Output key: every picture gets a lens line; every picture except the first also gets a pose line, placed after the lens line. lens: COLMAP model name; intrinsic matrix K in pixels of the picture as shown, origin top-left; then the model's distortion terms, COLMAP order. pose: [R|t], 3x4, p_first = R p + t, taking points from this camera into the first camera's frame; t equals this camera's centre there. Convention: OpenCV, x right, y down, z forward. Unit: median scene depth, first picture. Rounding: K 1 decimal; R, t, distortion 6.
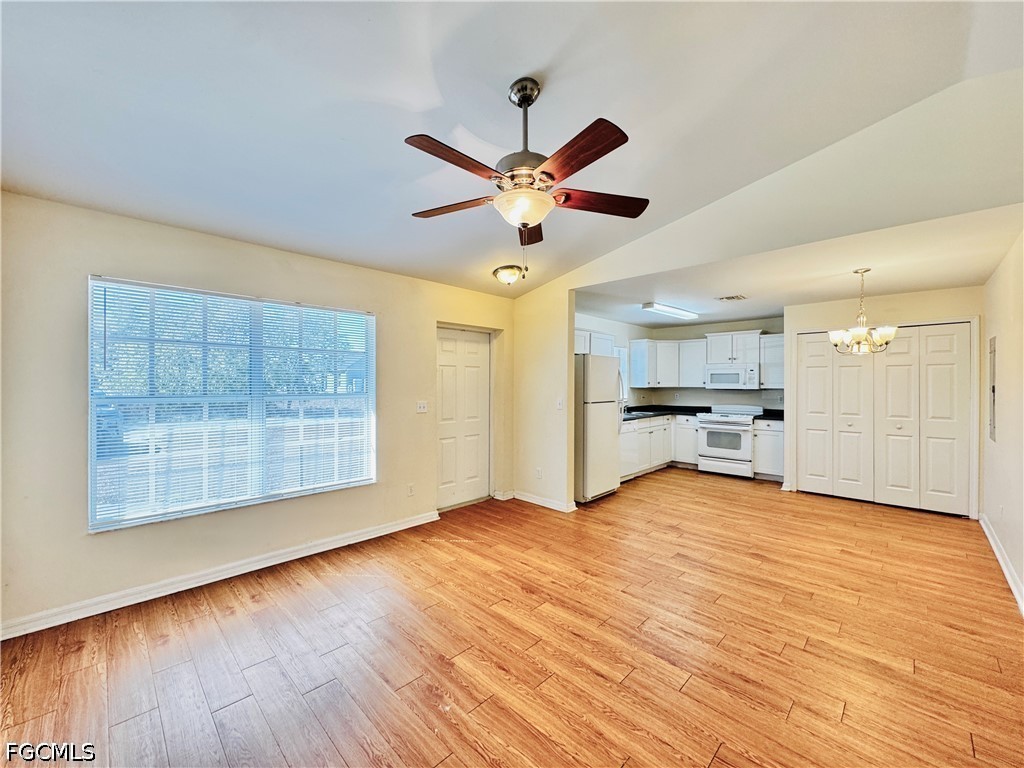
lens RADIAL K [[408.3, 0, 511.3], [0, 408.3, 384.7], [0, 0, 1]] dist [-0.002596, -0.000109]
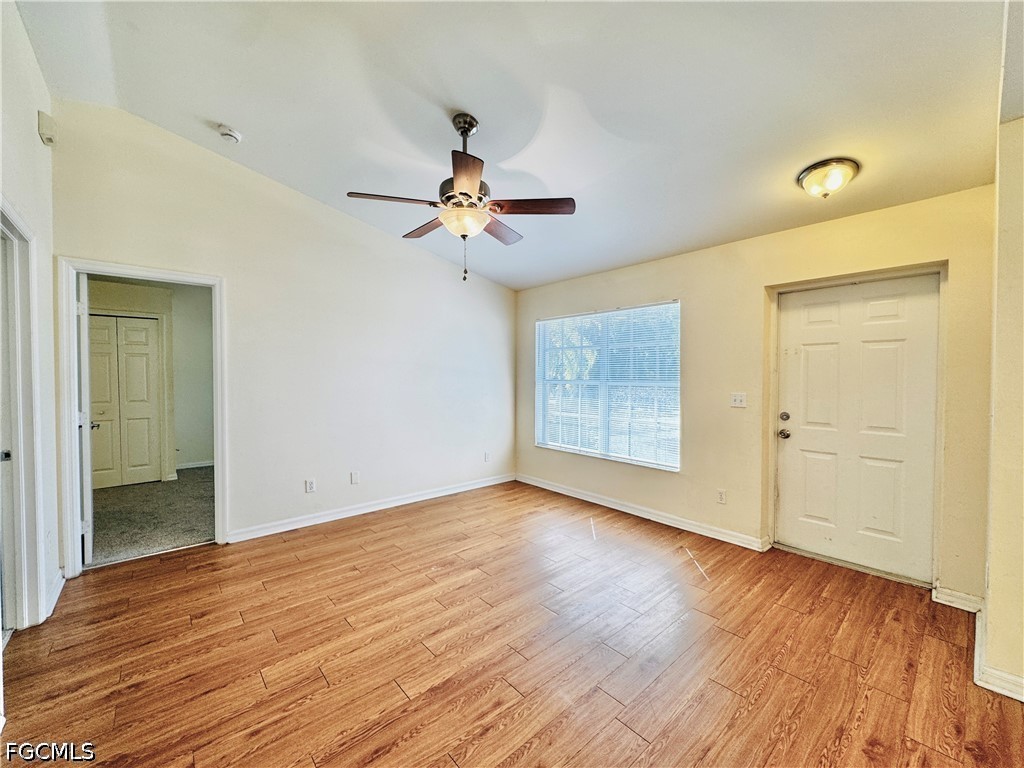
lens RADIAL K [[408.3, 0, 510.6], [0, 408.3, 388.7], [0, 0, 1]] dist [-0.002596, -0.000109]
pose [[-0.072480, 0.027482, -0.996991, 0.668422], [-0.006090, 0.999589, 0.027996, 0.013645], [0.997351, 0.008101, -0.072283, 0.667187]]
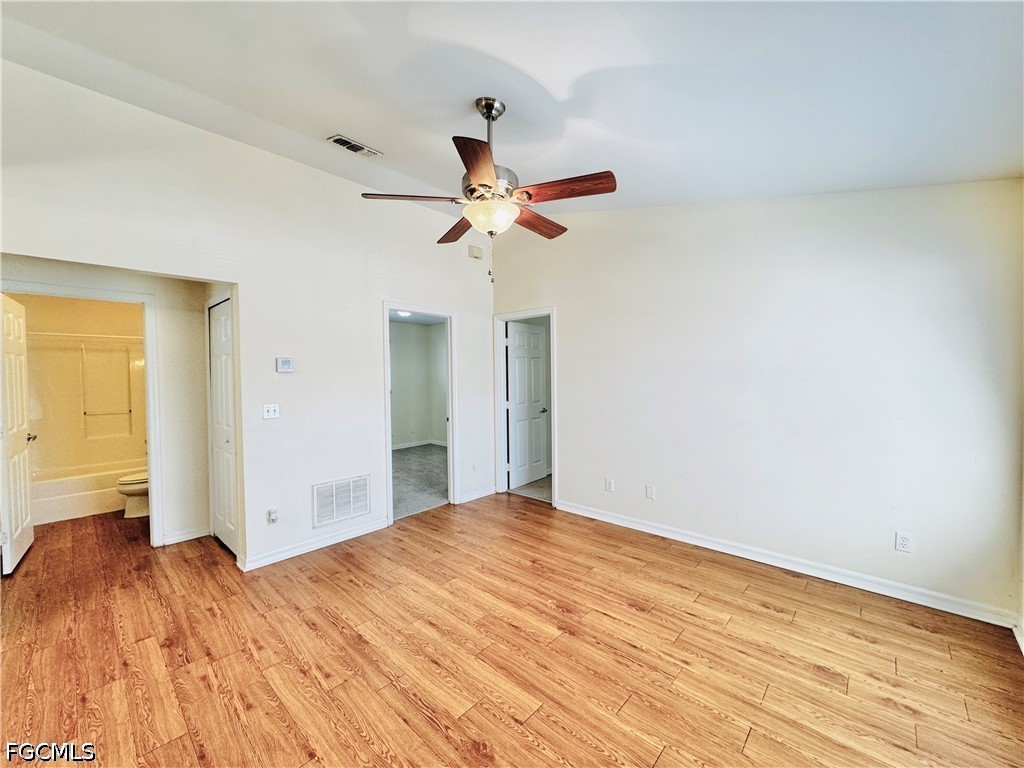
lens RADIAL K [[408.3, 0, 511.2], [0, 408.3, 380.3], [0, 0, 1]] dist [-0.002596, -0.000109]
pose [[-0.999337, 0.009343, -0.035197, 0.011879], [0.008639, 0.999761, 0.020102, -0.011916], [0.035376, 0.019785, -0.999178, 1.144232]]
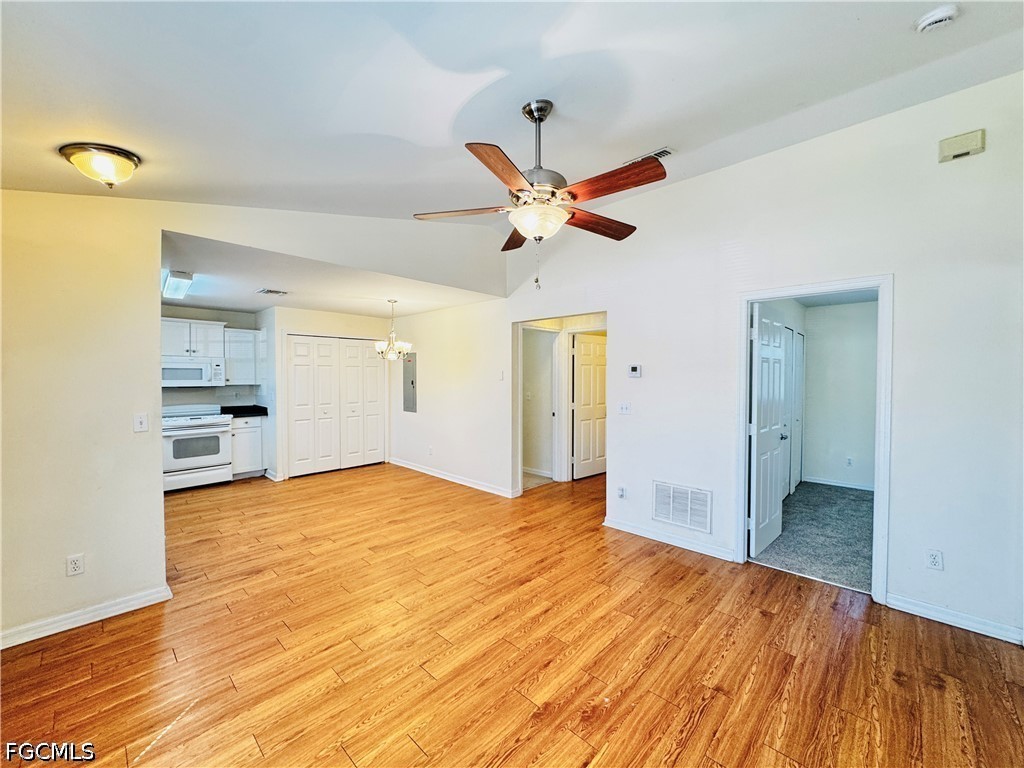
lens RADIAL K [[408.3, 0, 511.1], [0, 408.3, 382.6], [0, 0, 1]] dist [-0.002596, -0.000109]
pose [[-0.017016, -0.020088, 0.999653, -0.559333], [0.001933, 0.999796, 0.020124, -0.023210], [-0.999853, 0.002275, -0.016974, 0.593350]]
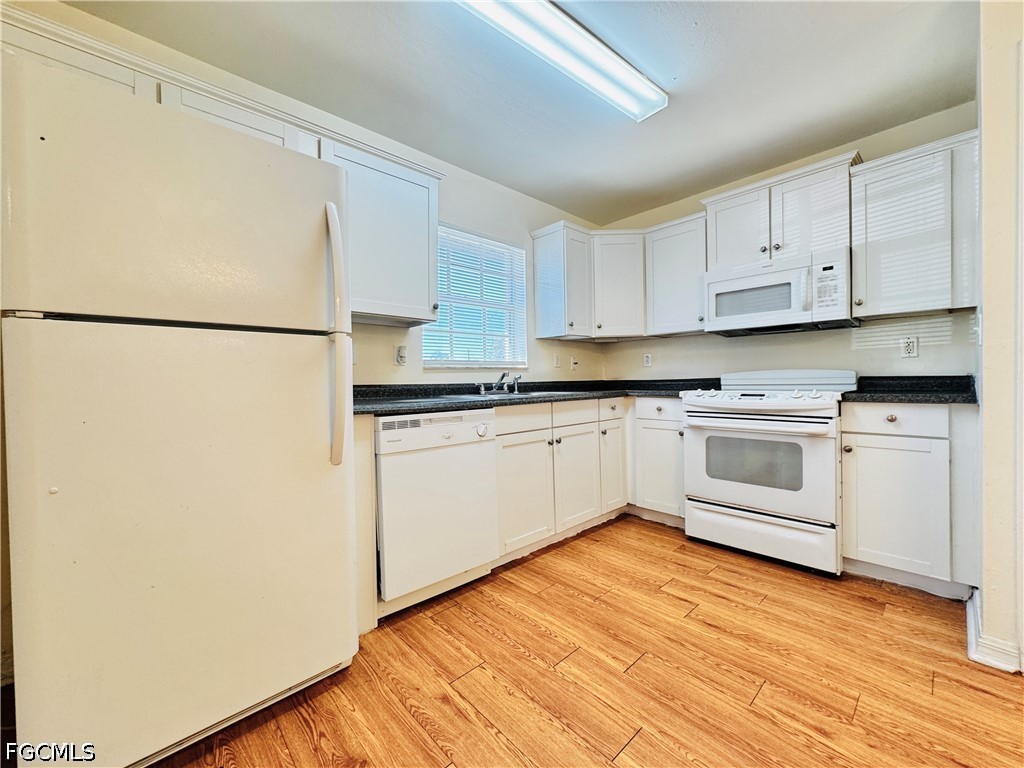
lens RADIAL K [[408.3, 0, 513.9], [0, 408.3, 385.8], [0, 0, 1]] dist [-0.002596, -0.000109]
pose [[0.999018, -0.020483, -0.039289, 0.535486], [0.021119, 0.999652, 0.015820, 0.096003], [0.038952, -0.016635, 0.999103, 1.037630]]
